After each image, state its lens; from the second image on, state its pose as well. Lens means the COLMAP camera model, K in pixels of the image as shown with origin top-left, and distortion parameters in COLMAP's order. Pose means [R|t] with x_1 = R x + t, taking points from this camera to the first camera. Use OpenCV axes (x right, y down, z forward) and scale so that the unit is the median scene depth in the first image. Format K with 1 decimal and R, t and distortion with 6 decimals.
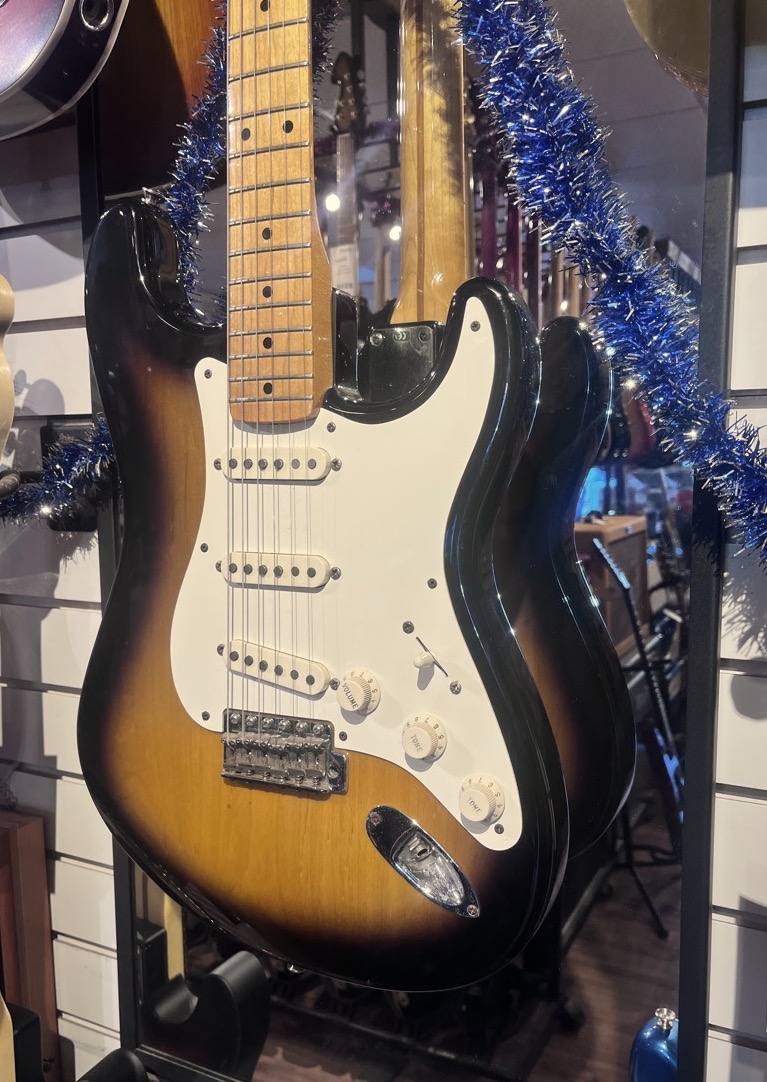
lens RADIAL K [[838.3, 0, 382.5], [0, 838.3, 548.9], [0, 0, 1]] dist [-0.002073, -0.002241]
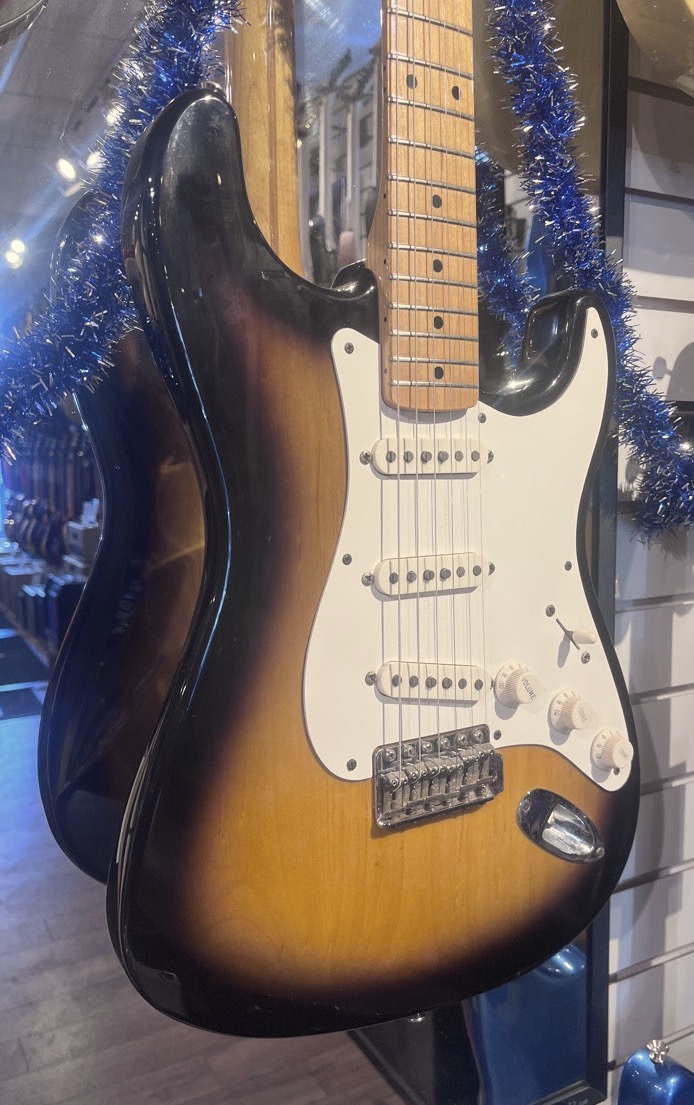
lens RADIAL K [[898.0, 0, 346.9], [0, 898.0, 546.6], [0, 0, 1]] dist [0.004834, -0.004967]
pose [[0.584154, -0.082292, 0.807460, -0.896454], [0.095017, 0.994940, 0.032659, -0.041855], [-0.806062, 0.057644, 0.589017, 0.470466]]
